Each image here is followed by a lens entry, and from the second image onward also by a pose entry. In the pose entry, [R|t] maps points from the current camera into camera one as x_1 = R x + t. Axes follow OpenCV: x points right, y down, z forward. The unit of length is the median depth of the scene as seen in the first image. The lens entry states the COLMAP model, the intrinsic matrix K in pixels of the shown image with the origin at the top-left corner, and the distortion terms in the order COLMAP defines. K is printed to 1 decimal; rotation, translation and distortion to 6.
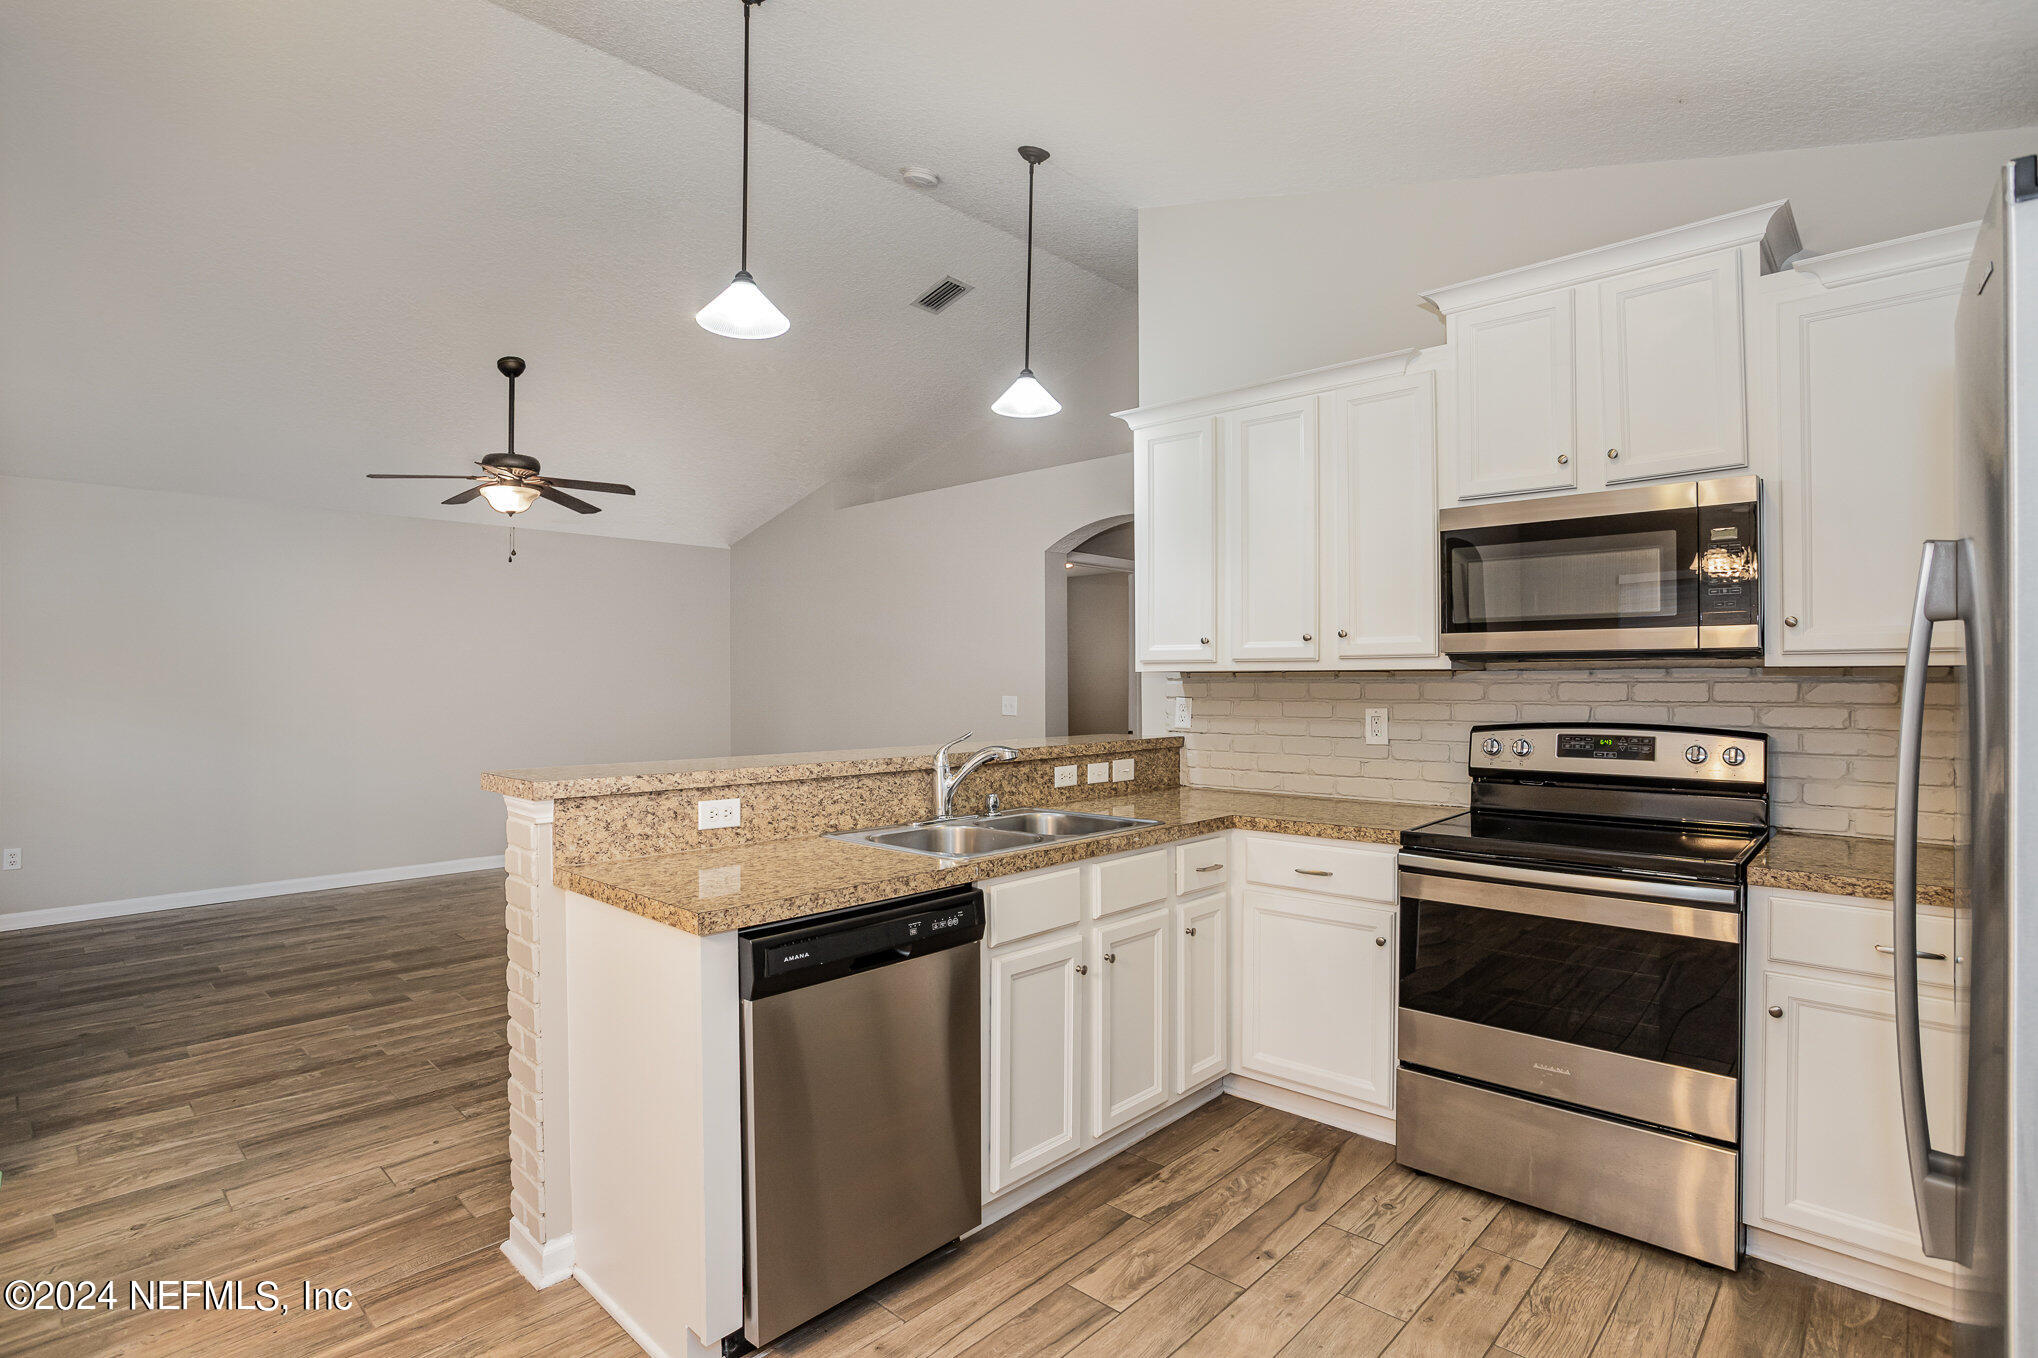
lens RADIAL K [[1012.0, 0, 982.3], [0, 1012.0, 680.1], [0, 0, 1]] dist [-0.074714, 0.032495]
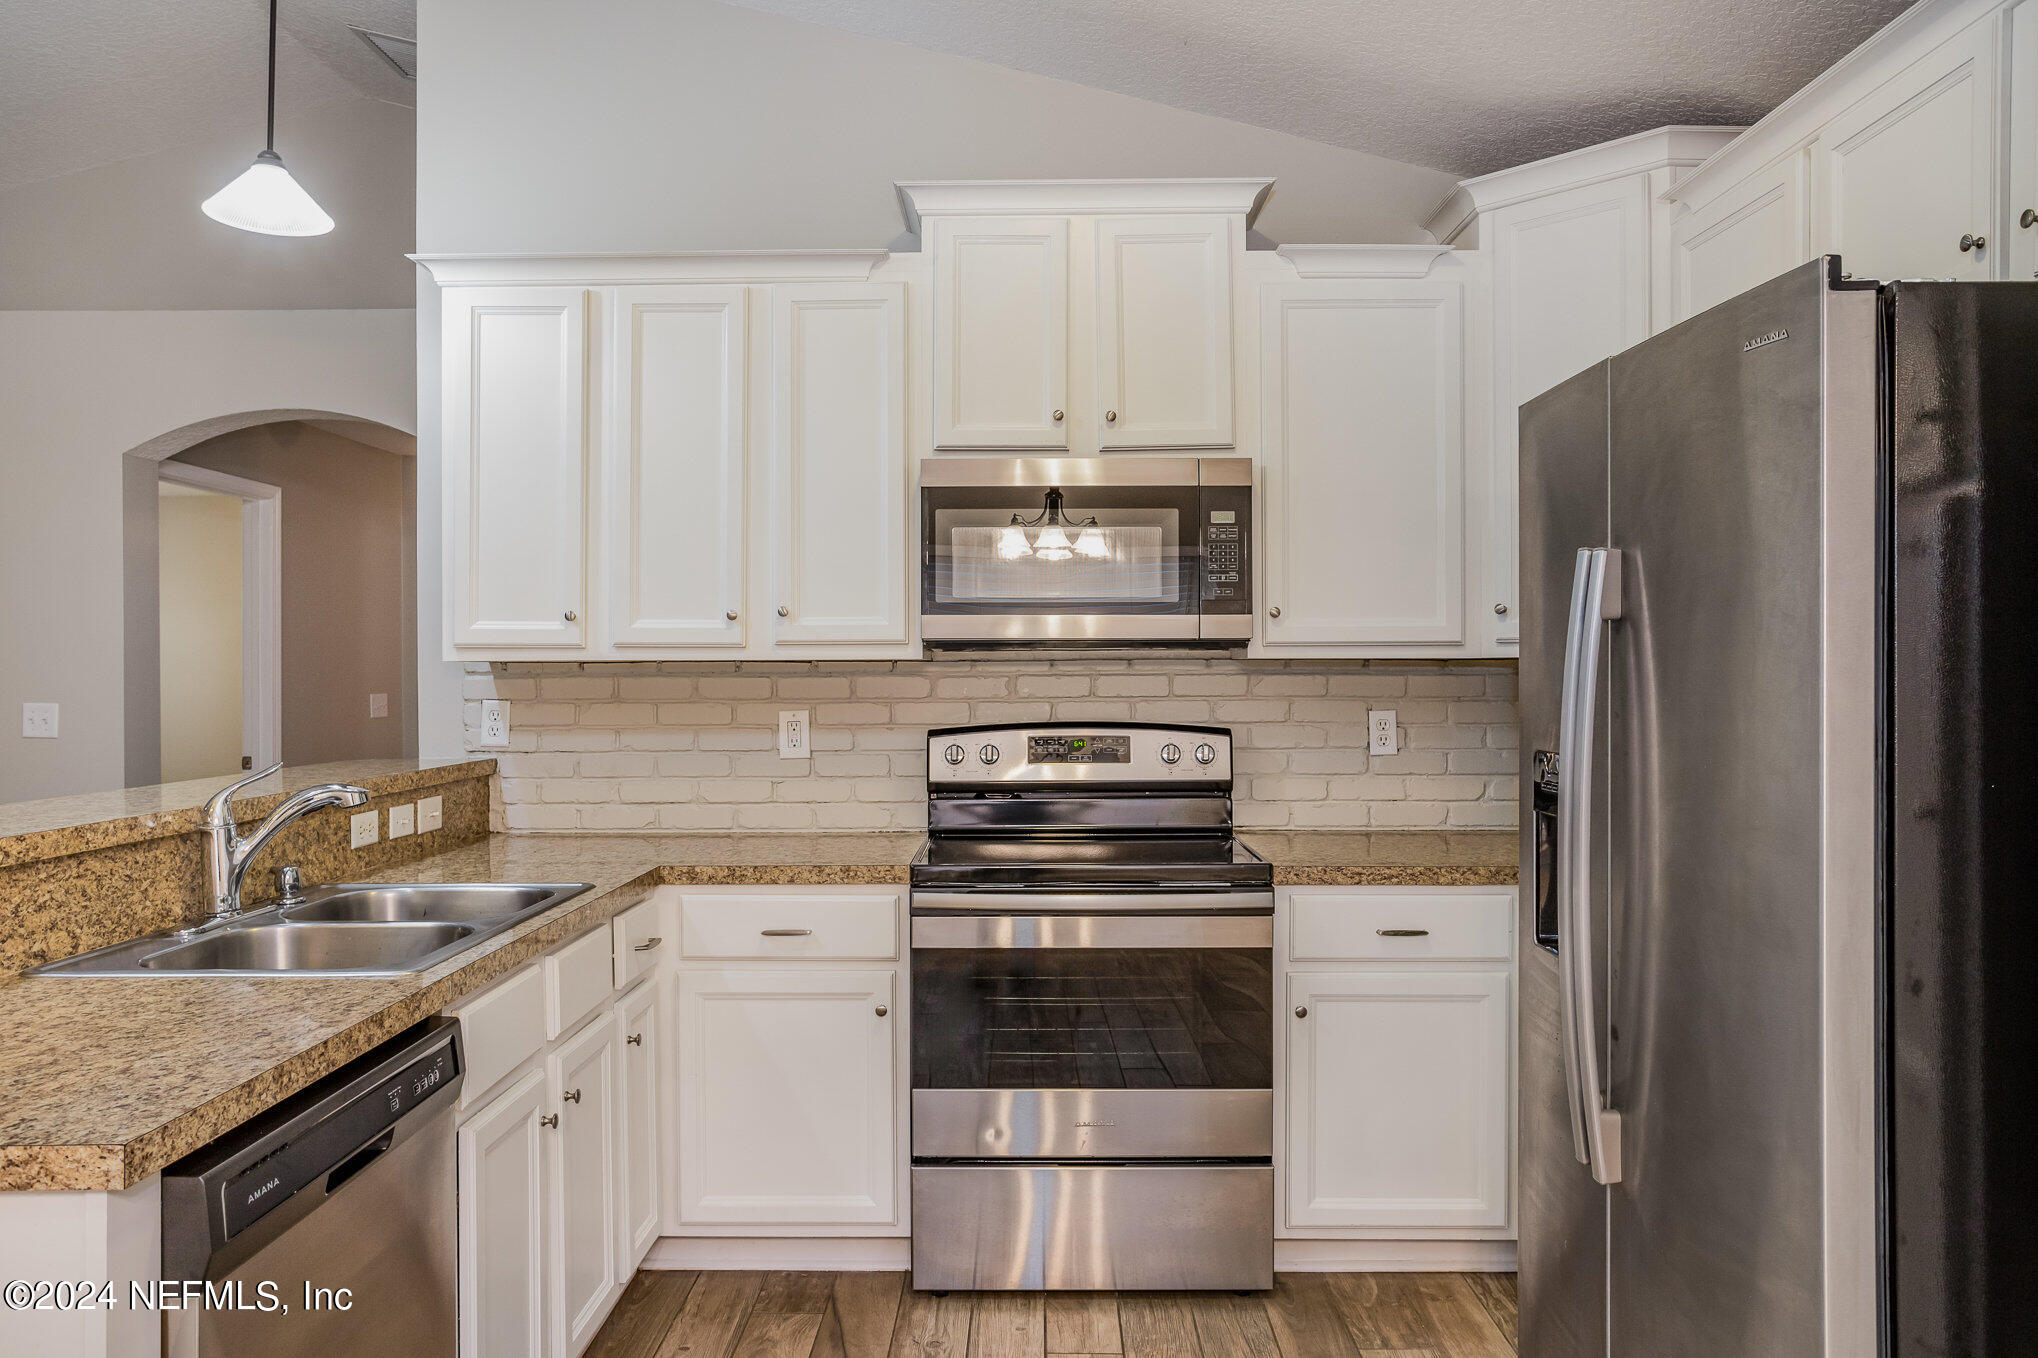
lens RADIAL K [[1429.0, 0, 1019.0], [0, 1429.0, 679.0], [0, 0, 1]] dist [-0.017564, 0.007053]
pose [[0.726591, -0.004094, 0.687058, -0.270927], [0.001789, 0.999990, 0.004067, 0.000065], [-0.687068, -0.001726, 0.726591, 0.111800]]
